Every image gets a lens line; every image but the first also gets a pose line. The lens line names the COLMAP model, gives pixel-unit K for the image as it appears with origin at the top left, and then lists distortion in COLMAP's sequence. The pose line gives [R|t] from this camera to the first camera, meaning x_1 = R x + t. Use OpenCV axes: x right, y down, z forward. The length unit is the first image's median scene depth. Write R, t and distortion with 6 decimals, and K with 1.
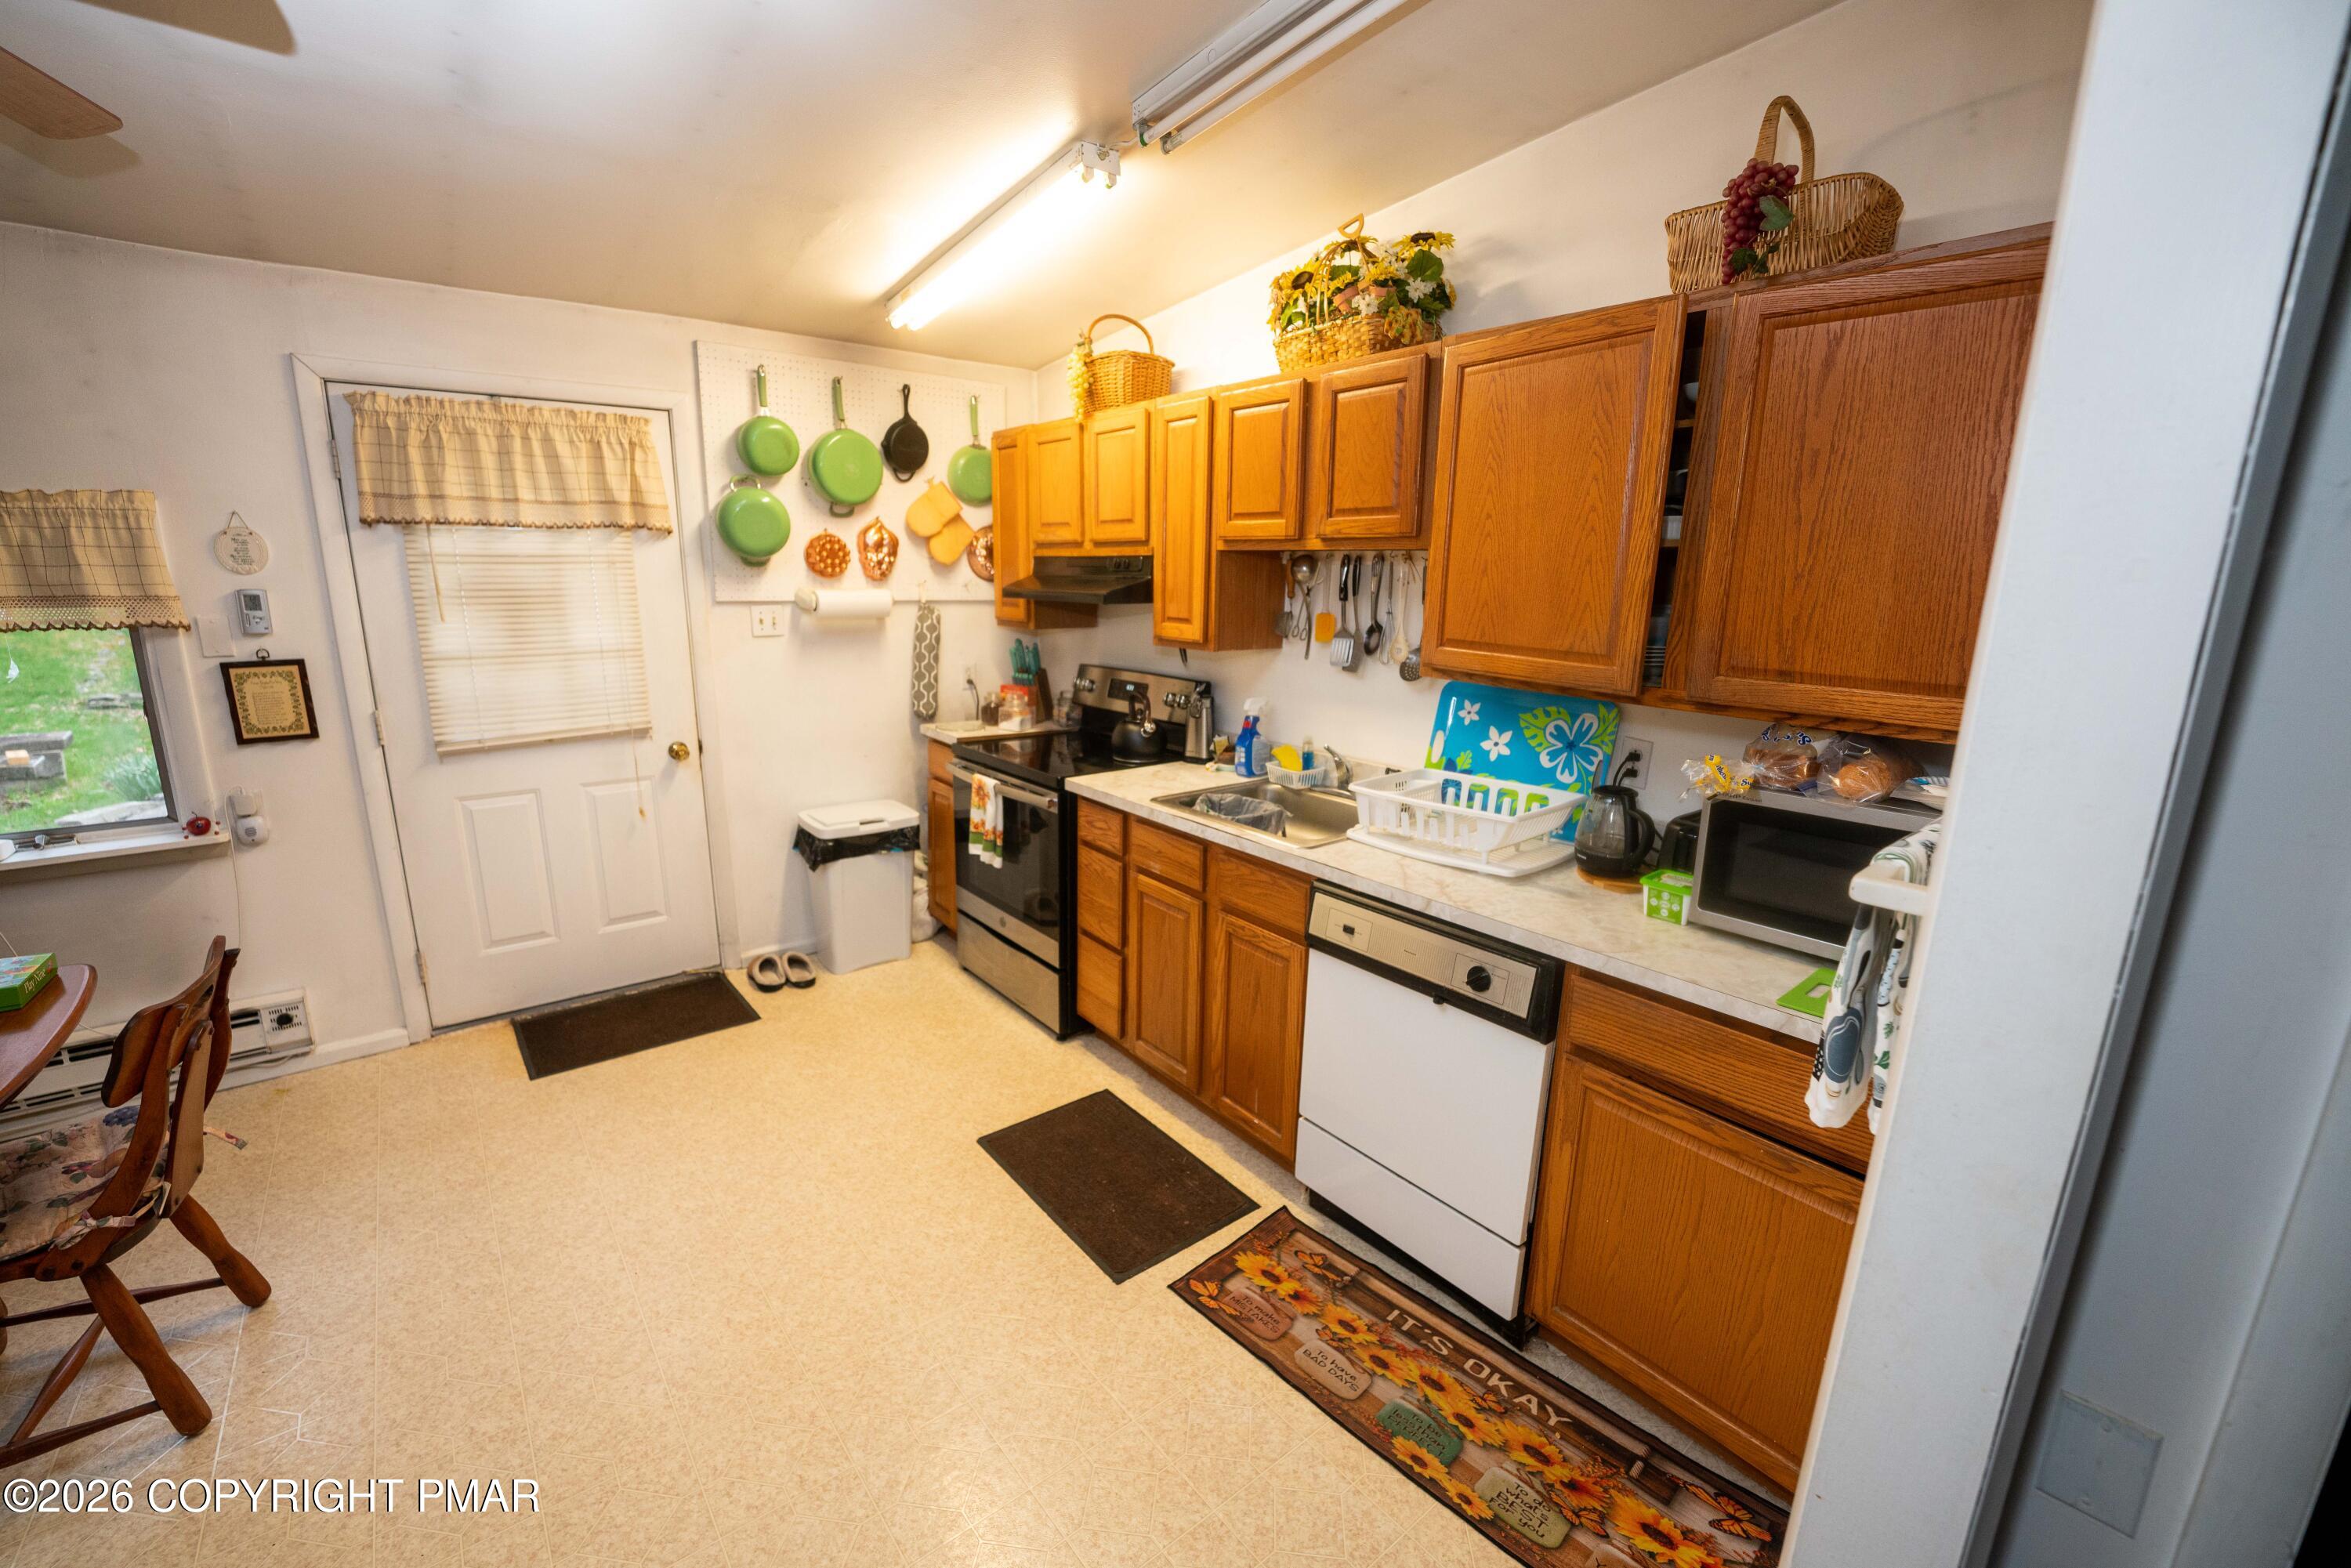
lens RADIAL K [[946.5, 0, 1159.8], [0, 946.5, 783.5], [0, 0, 1]] dist [-0.025957, 0.001543]
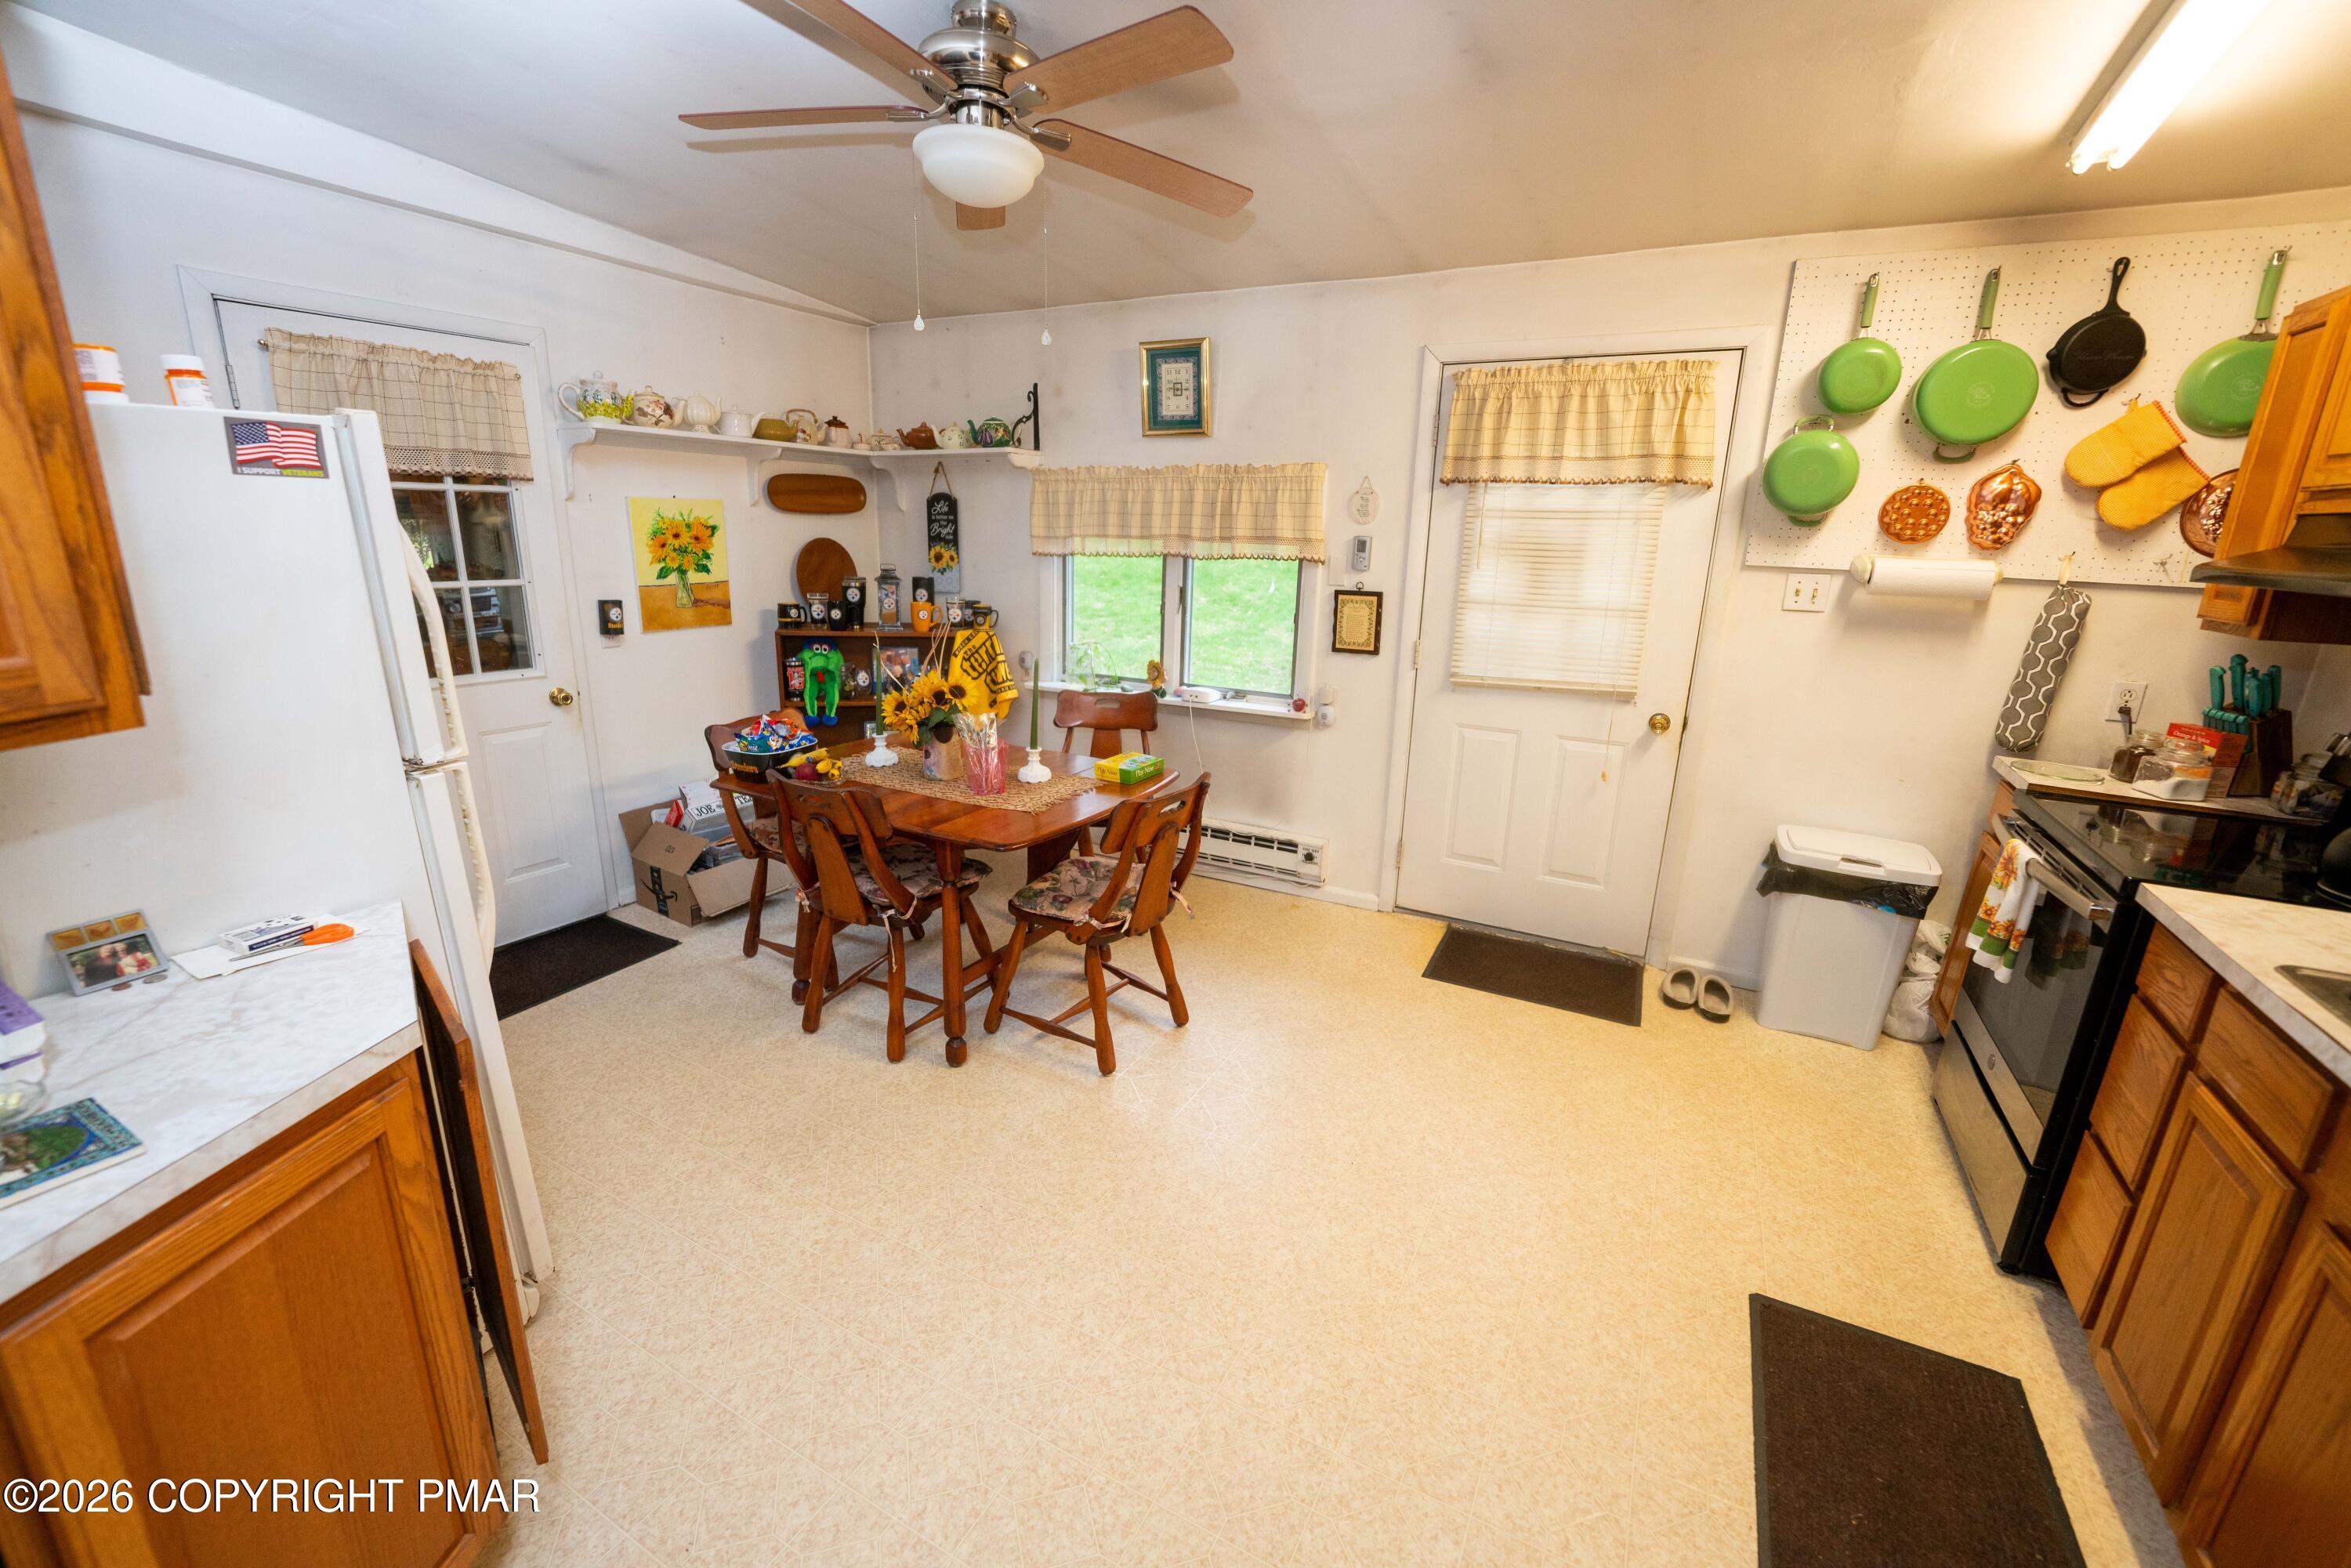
lens RADIAL K [[946.5, 0, 1165.4], [0, 946.5, 784.4], [0, 0, 1]] dist [-0.025957, 0.001543]
pose [[0.388506, 0.240474, -0.889514, 0.162264], [-0.217692, 0.961972, 0.164983, -0.026569], [0.895362, 0.129543, 0.426082, 0.192579]]
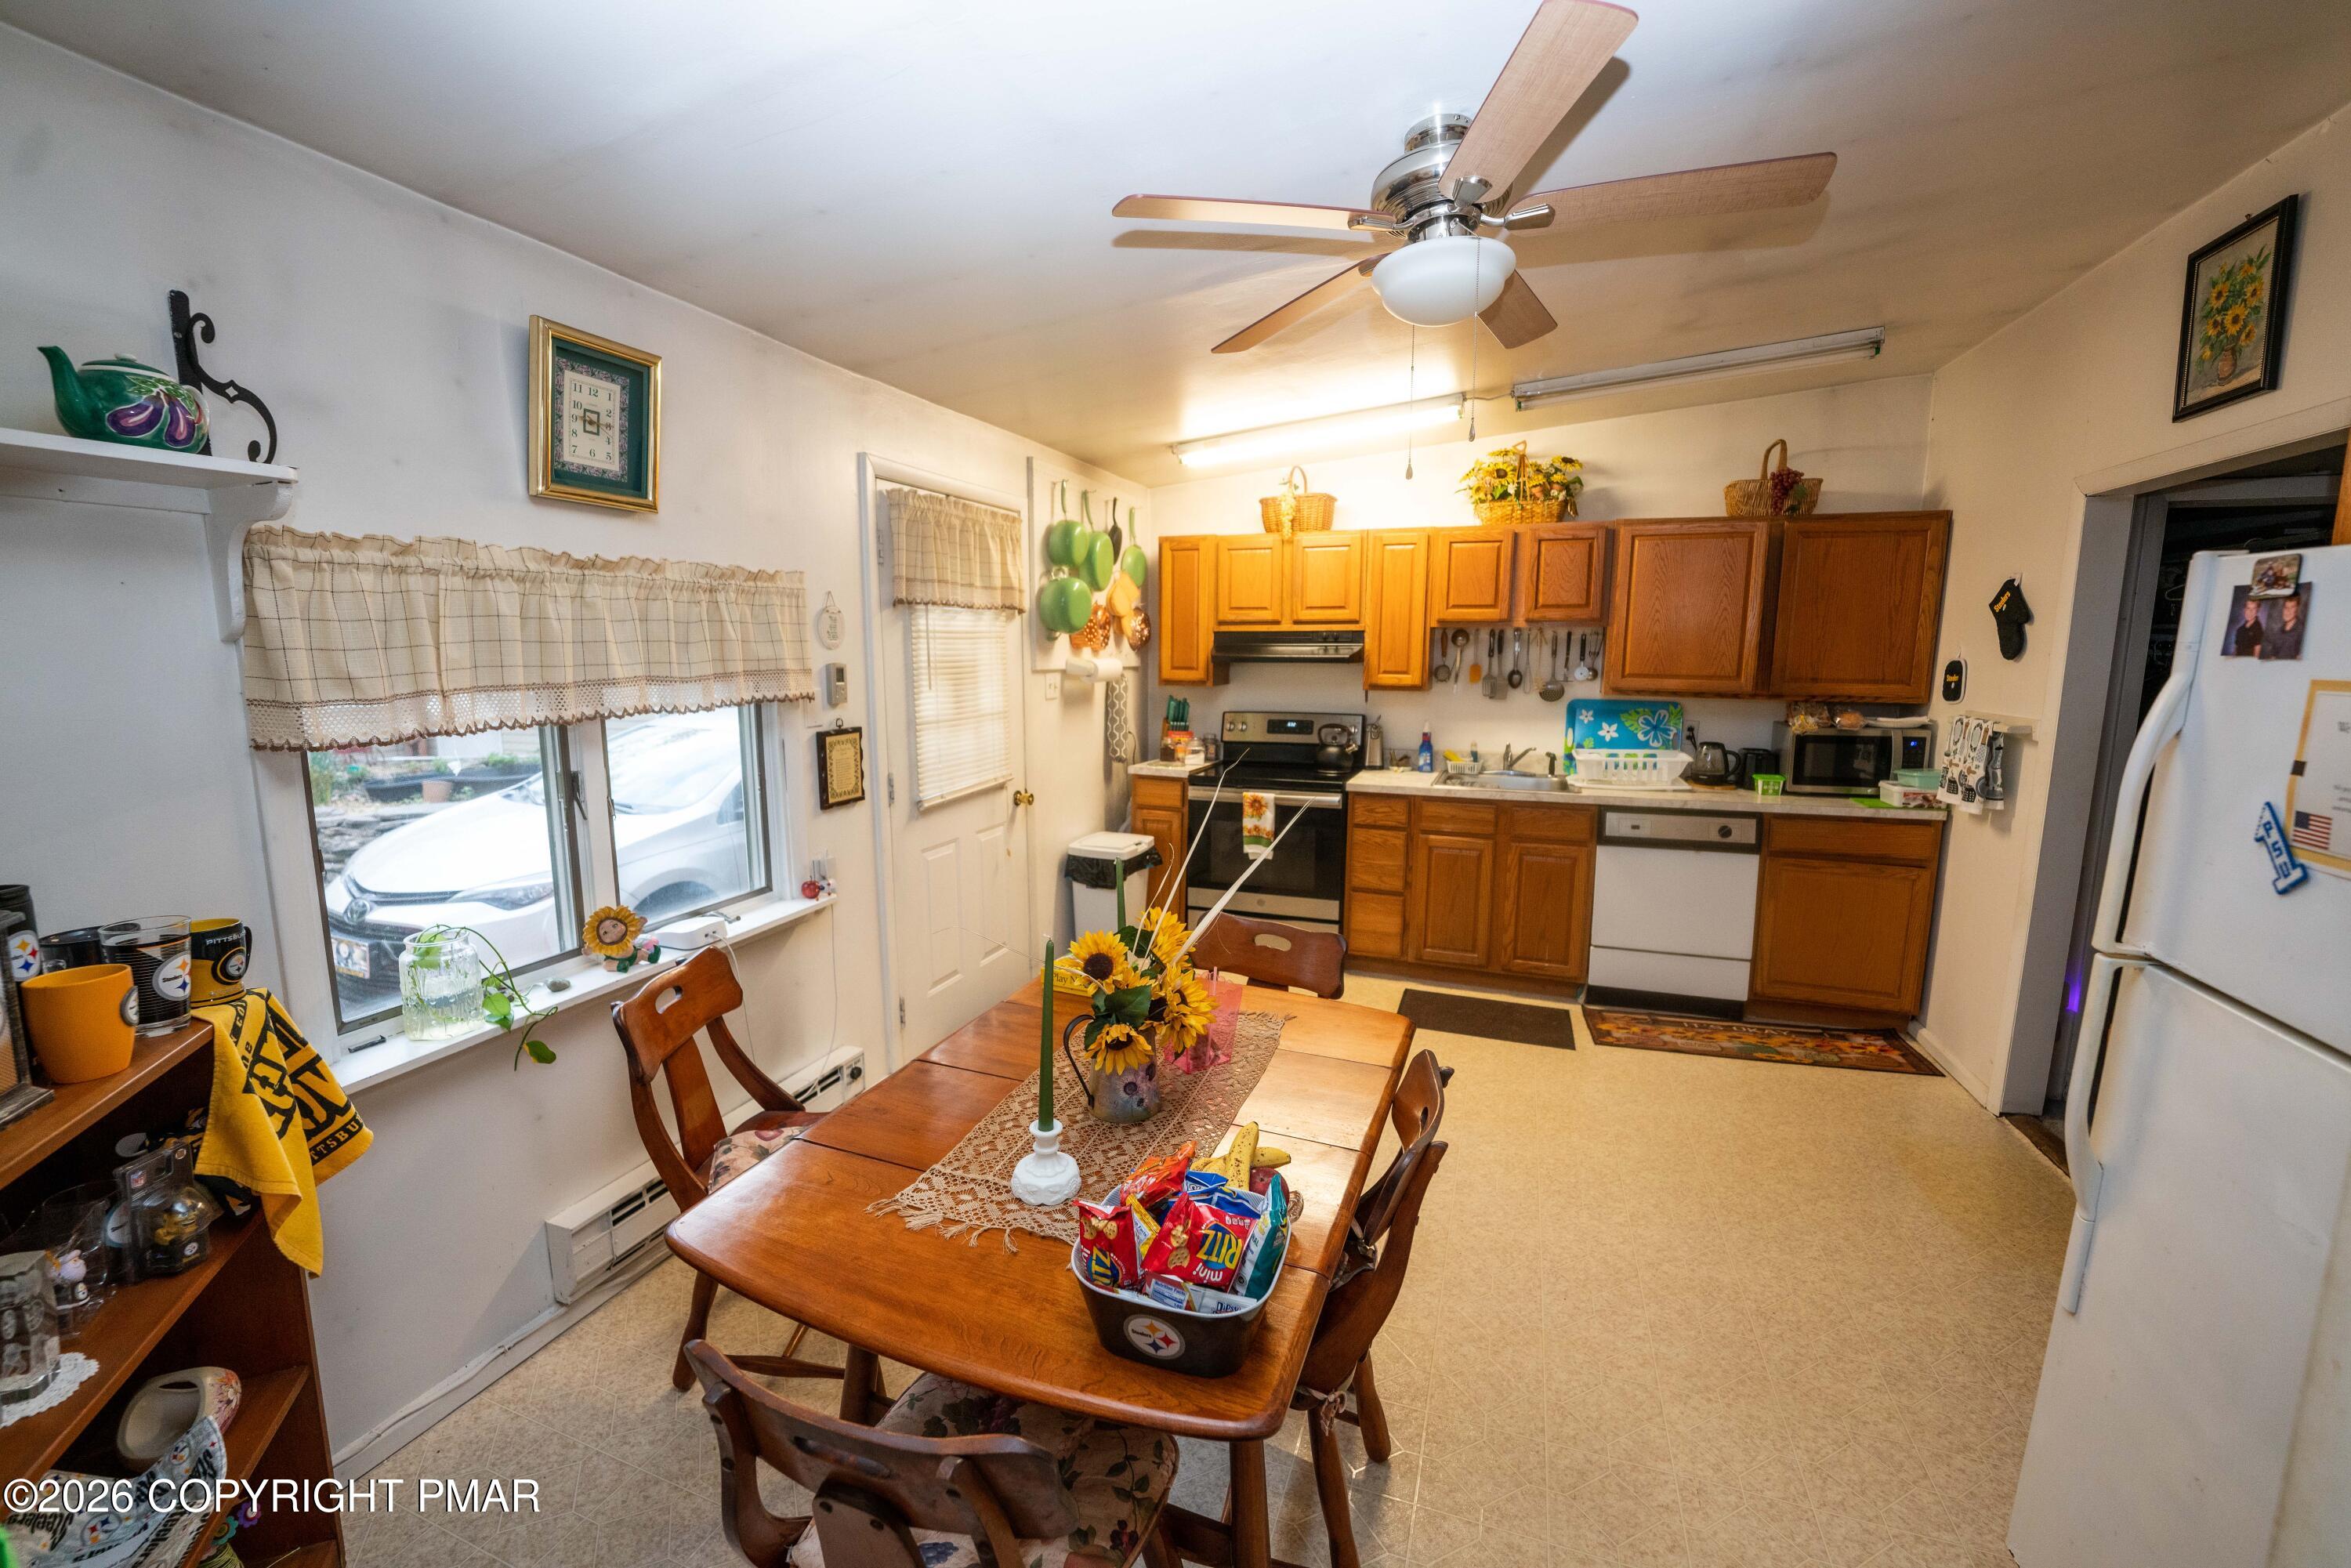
lens RADIAL K [[946.5, 0, 1162.5], [0, 946.5, 783.1], [0, 0, 1]] dist [-0.025957, 0.001543]
pose [[0.858187, -0.088910, 0.505579, -1.070514], [0.124768, 0.991480, -0.037426, 0.014223], [-0.497944, 0.095199, 0.861968, -0.106028]]
